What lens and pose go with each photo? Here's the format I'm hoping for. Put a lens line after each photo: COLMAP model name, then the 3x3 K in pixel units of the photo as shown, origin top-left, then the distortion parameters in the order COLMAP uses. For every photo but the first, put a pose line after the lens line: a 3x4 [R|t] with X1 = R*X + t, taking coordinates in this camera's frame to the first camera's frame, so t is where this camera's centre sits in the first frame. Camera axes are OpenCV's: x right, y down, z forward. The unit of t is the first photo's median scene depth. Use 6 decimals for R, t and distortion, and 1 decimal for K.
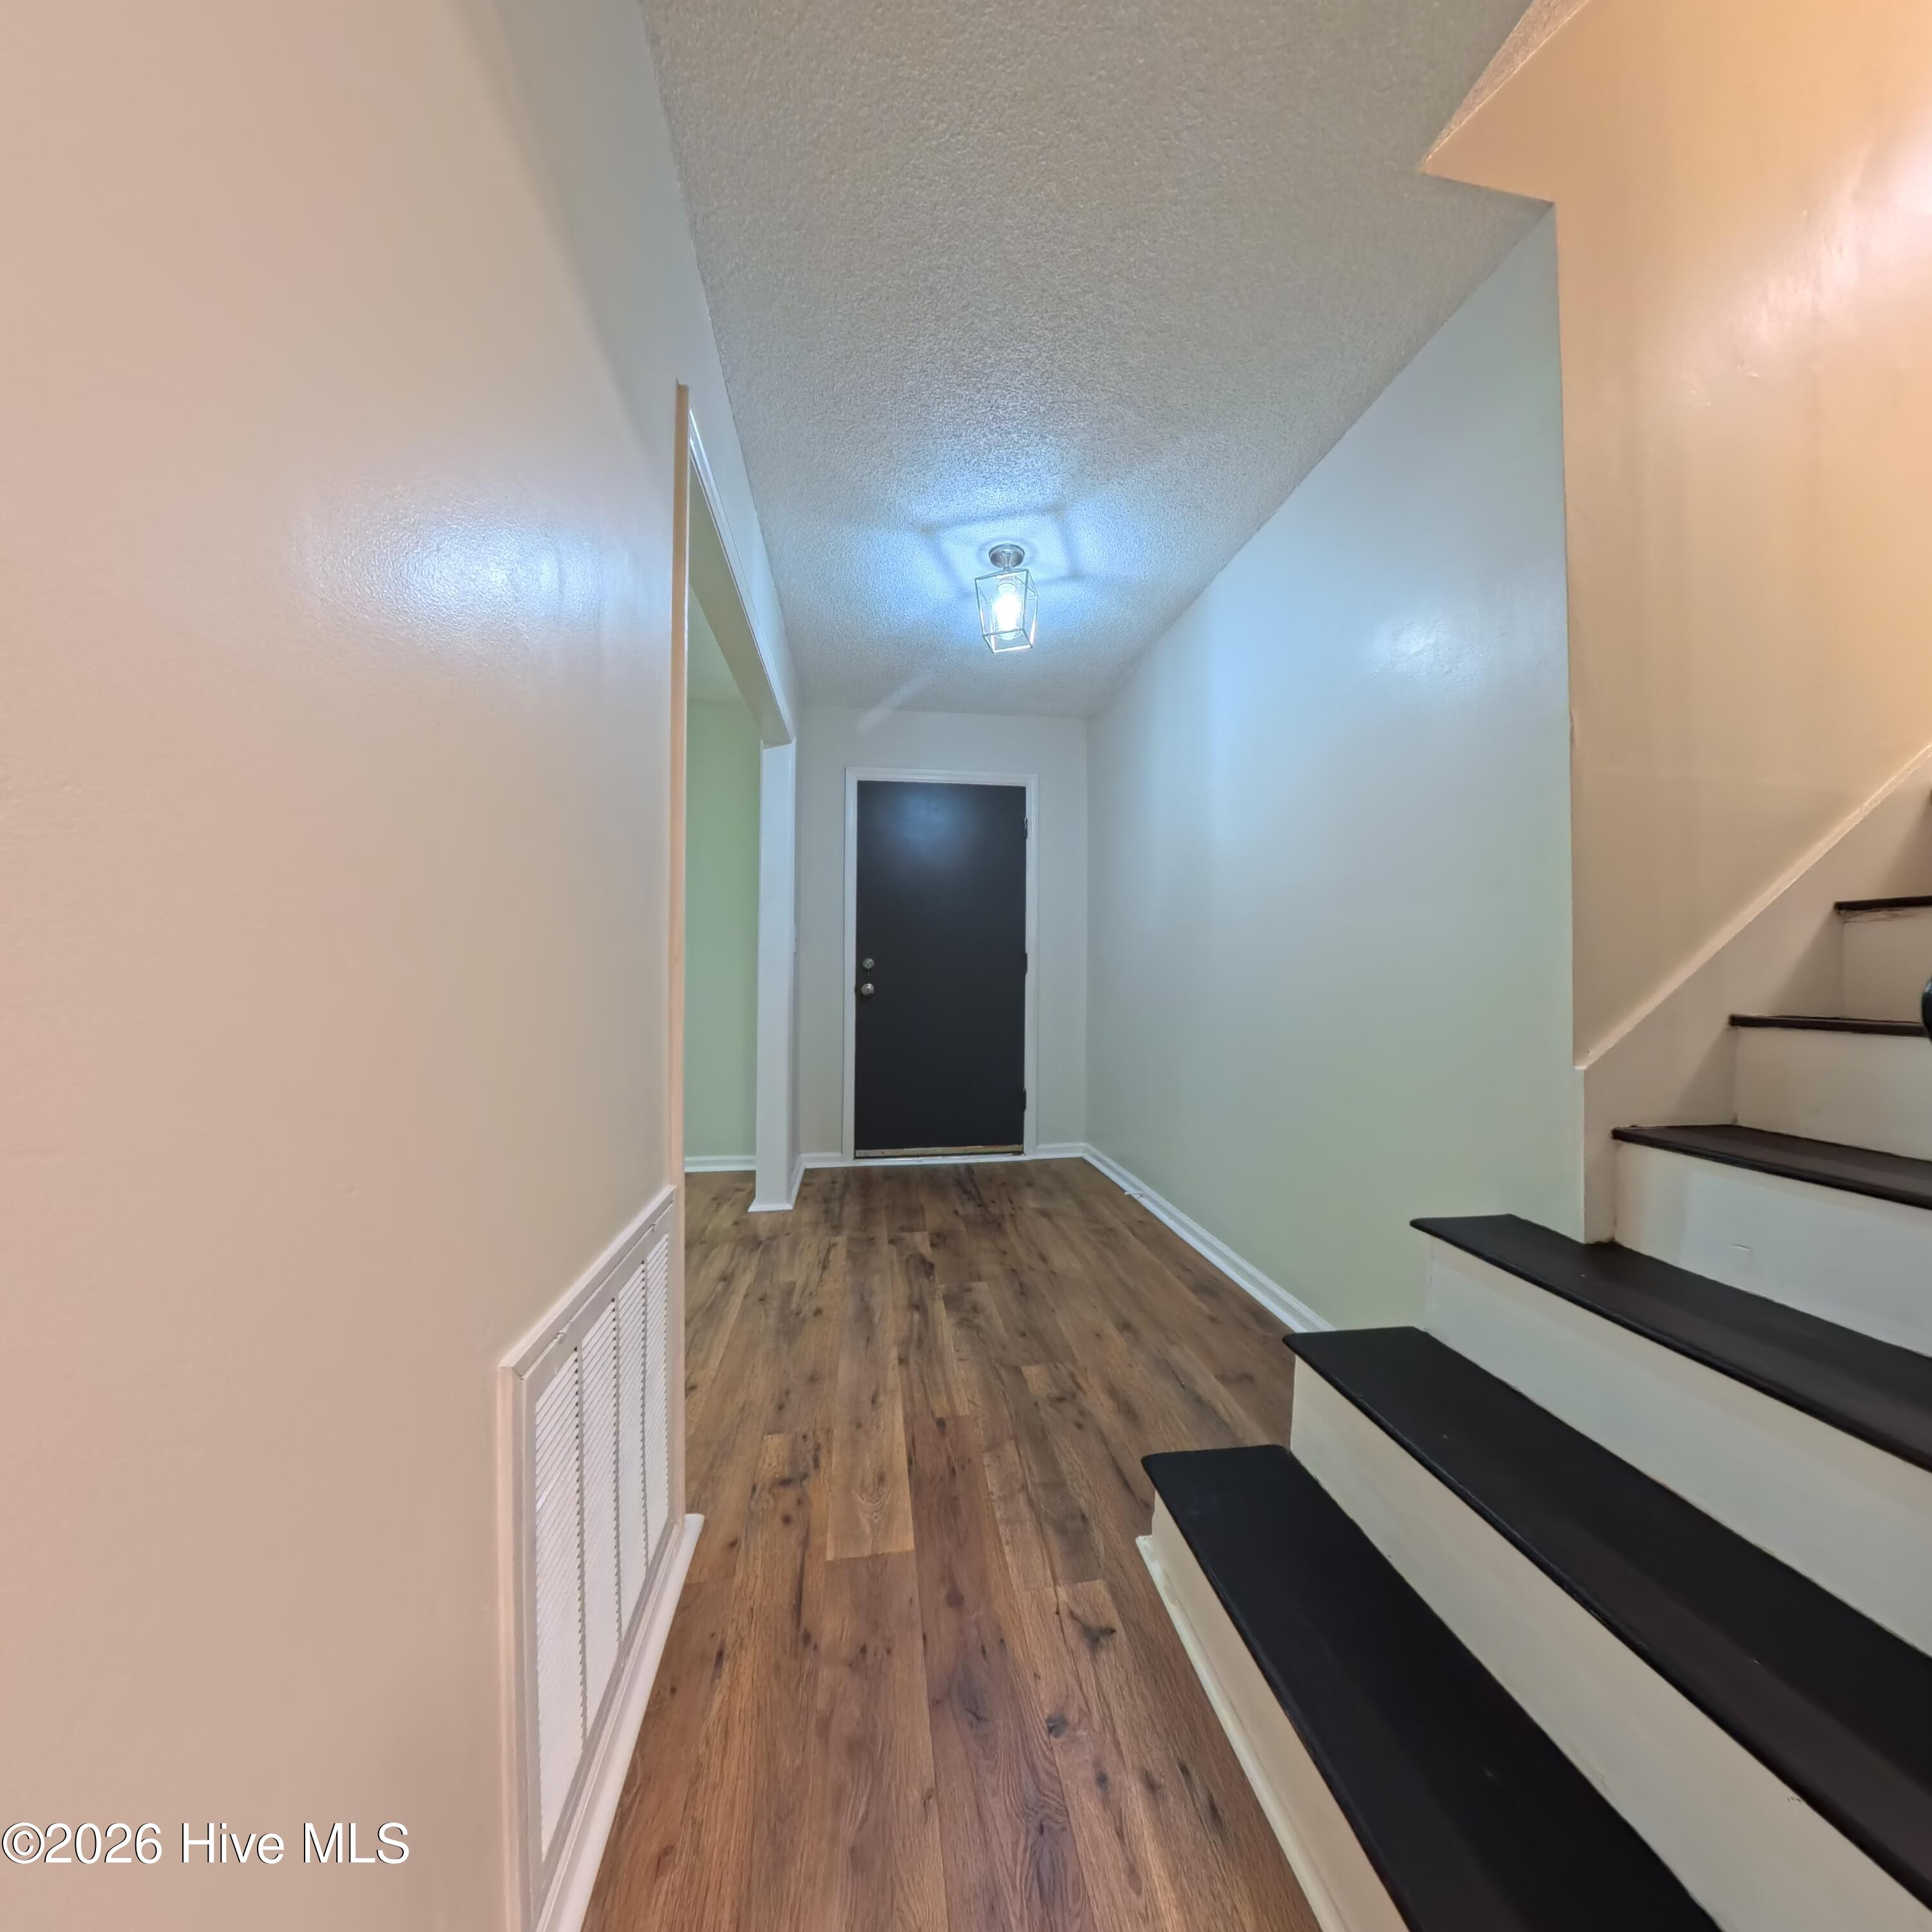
lens RADIAL K [[724.2, 0, 959.5], [0, 724.2, 971.5], [0, 0, 1]] dist [-0.024413, 0.001301]
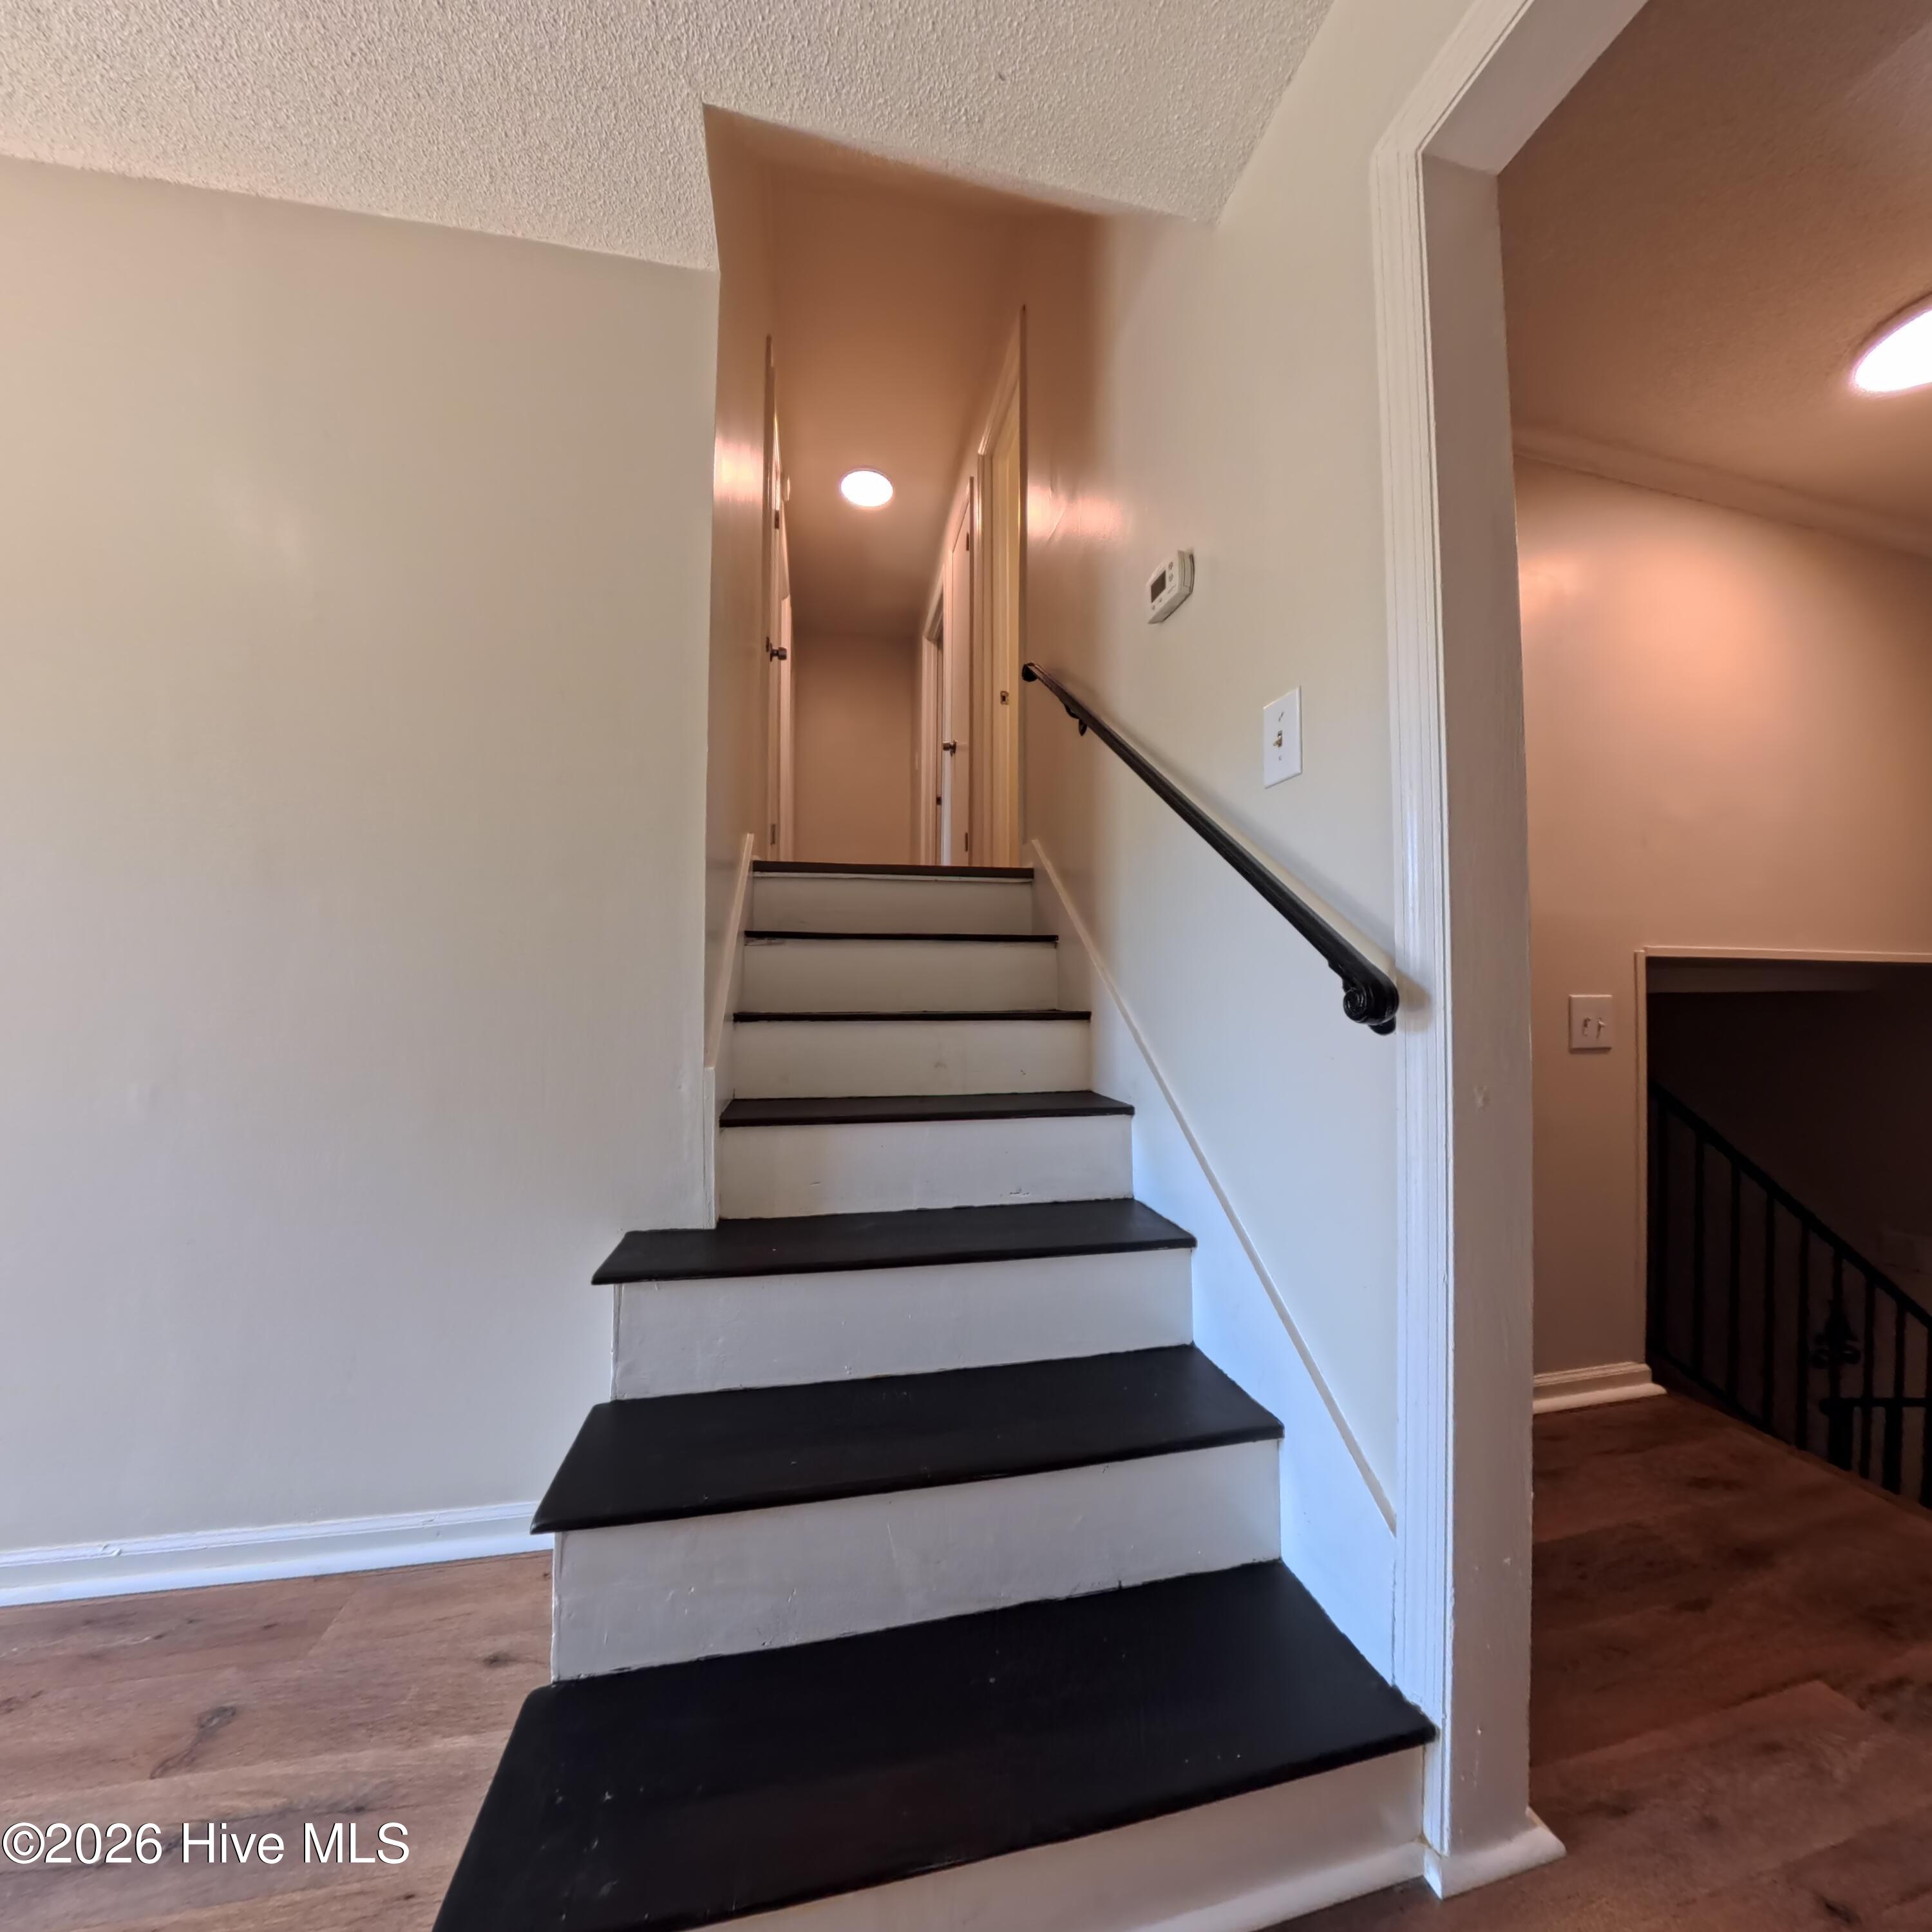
lens RADIAL K [[724.2, 0, 967.5], [0, 724.2, 975.2], [0, 0, 1]] dist [-0.024413, 0.001301]
pose [[-0.075012, 0.013892, 0.997086, -0.176570], [-0.007738, 0.999865, -0.014513, 0.005640], [-0.997153, -0.008804, -0.074894, 0.486616]]
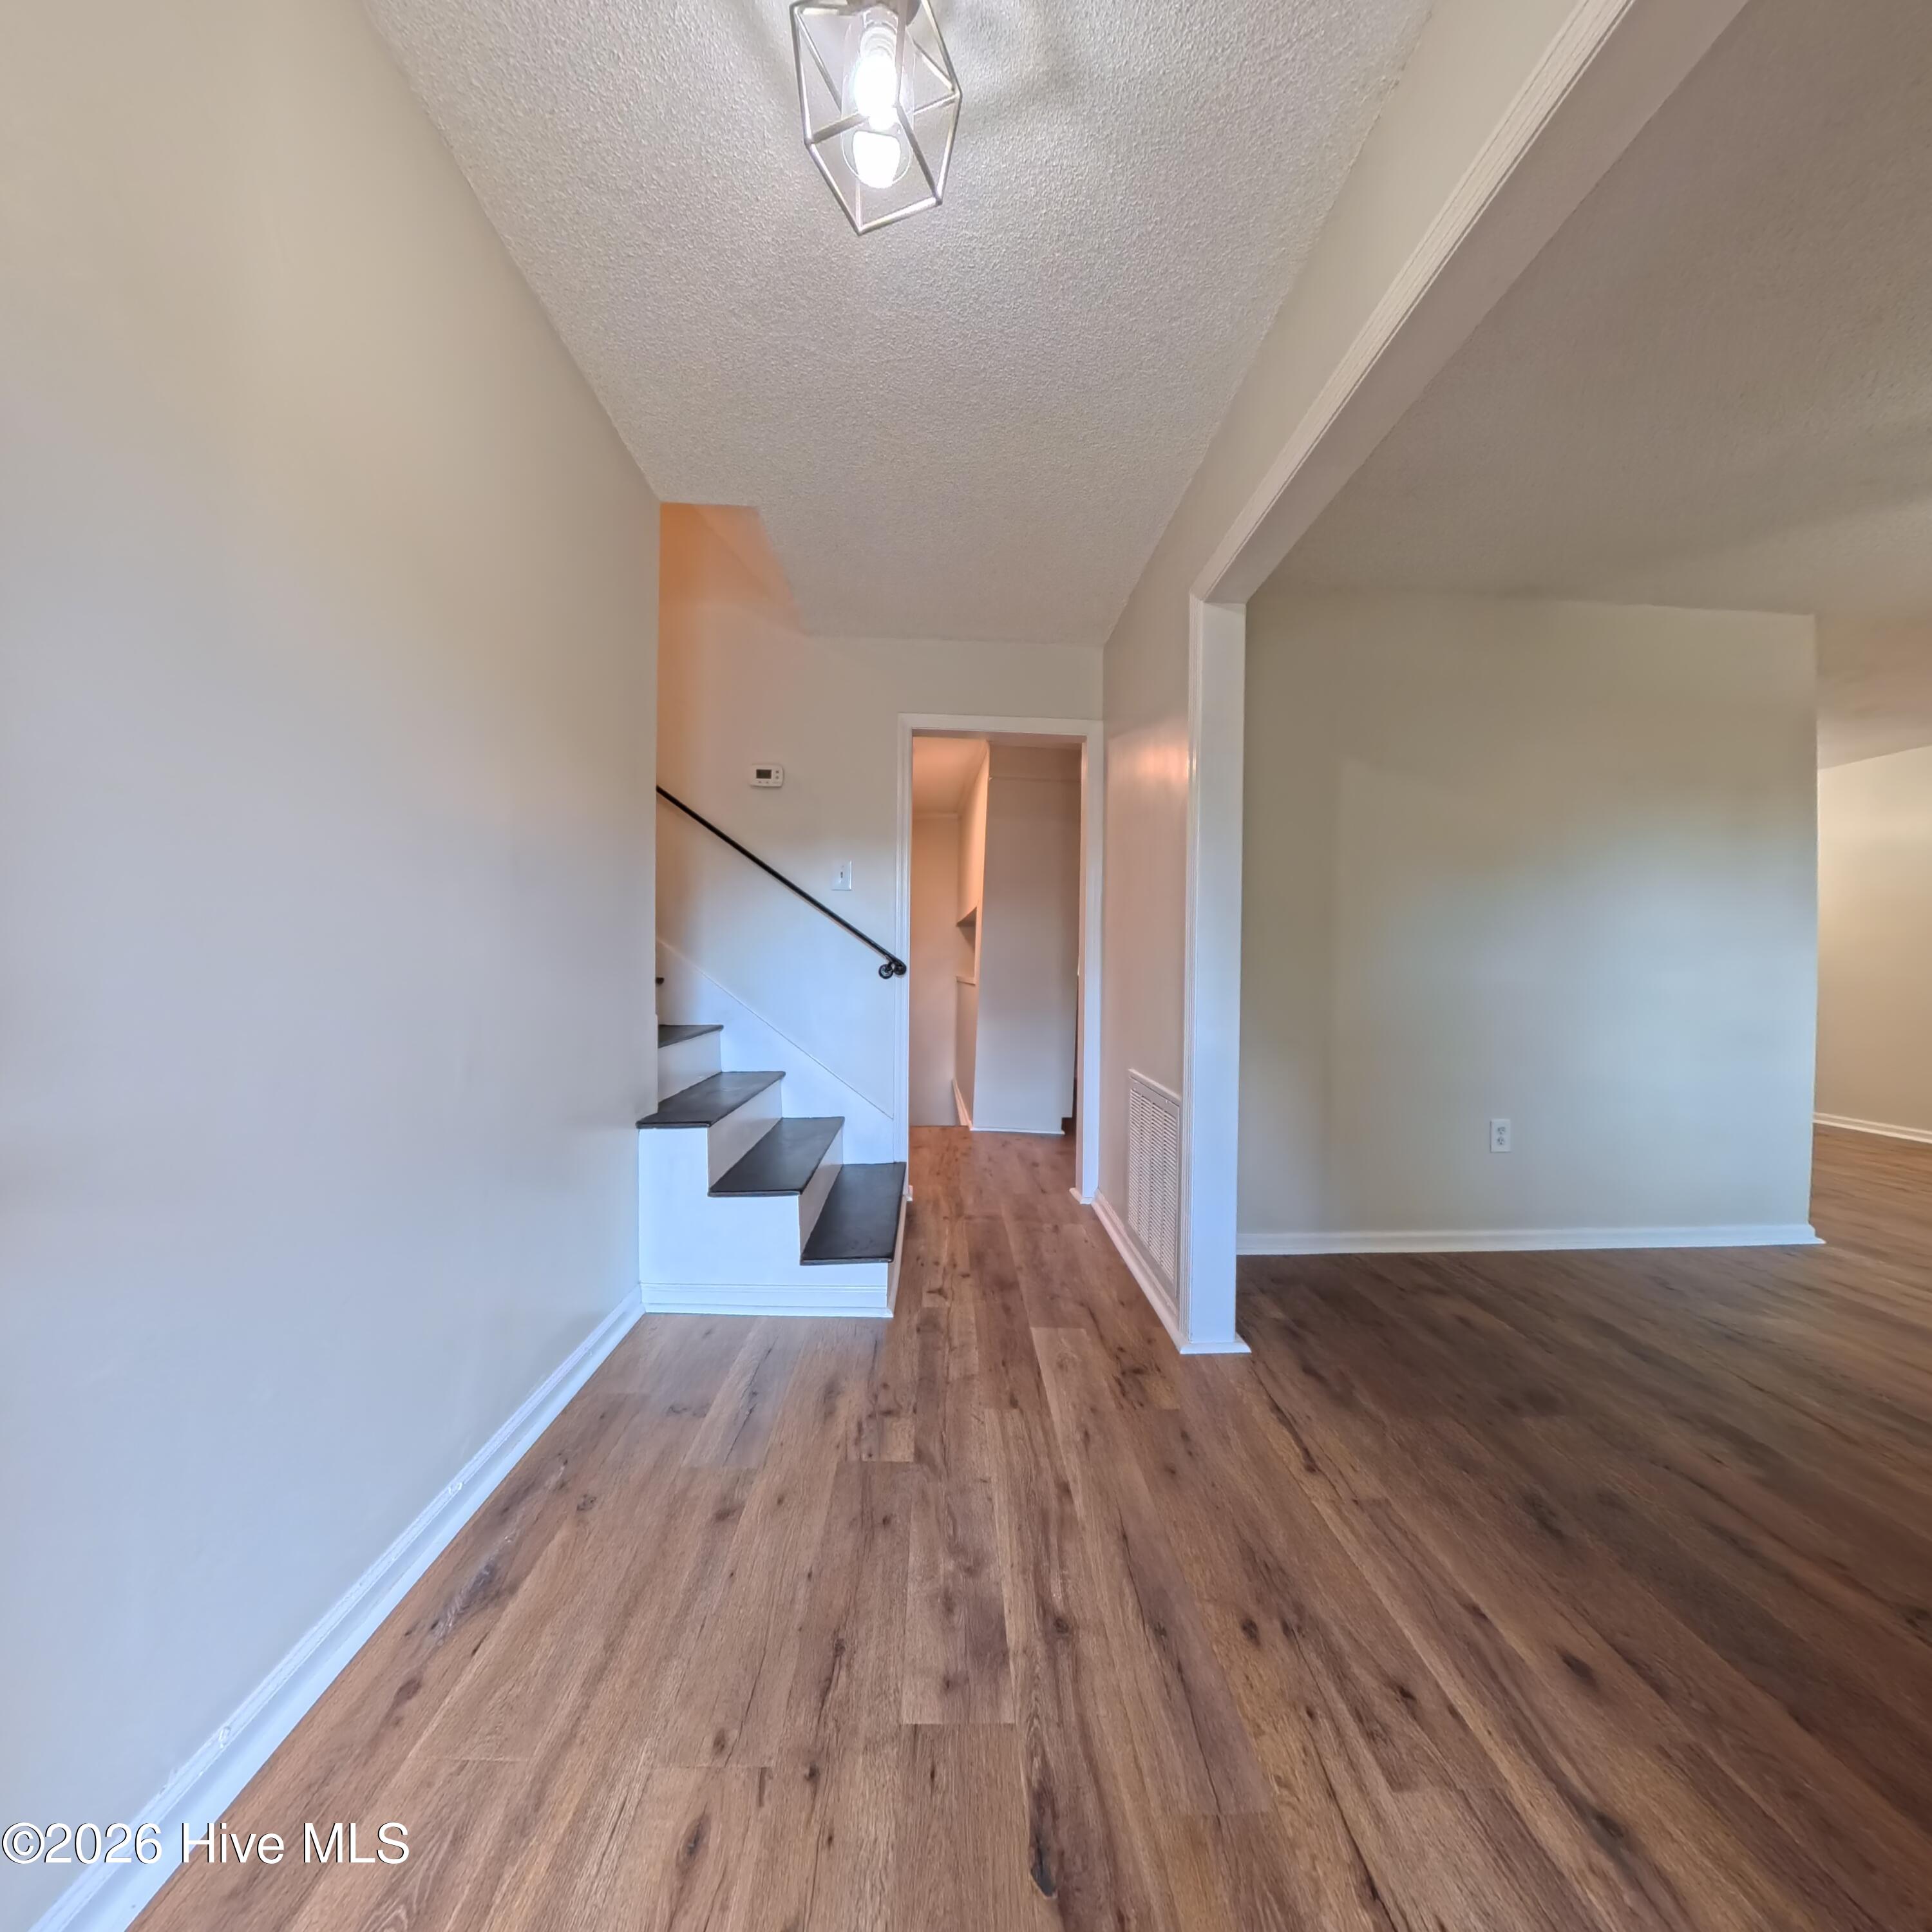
lens RADIAL K [[735.7, 0, 969.2], [0, 735.7, 958.0], [0, 0, 1]] dist [-0.001485, -0.000118]
pose [[-0.995965, -0.015405, 0.088410, -0.043771], [-0.016182, 0.999836, -0.008085, -0.002080], [-0.088271, -0.009483, -0.996051, 1.951103]]
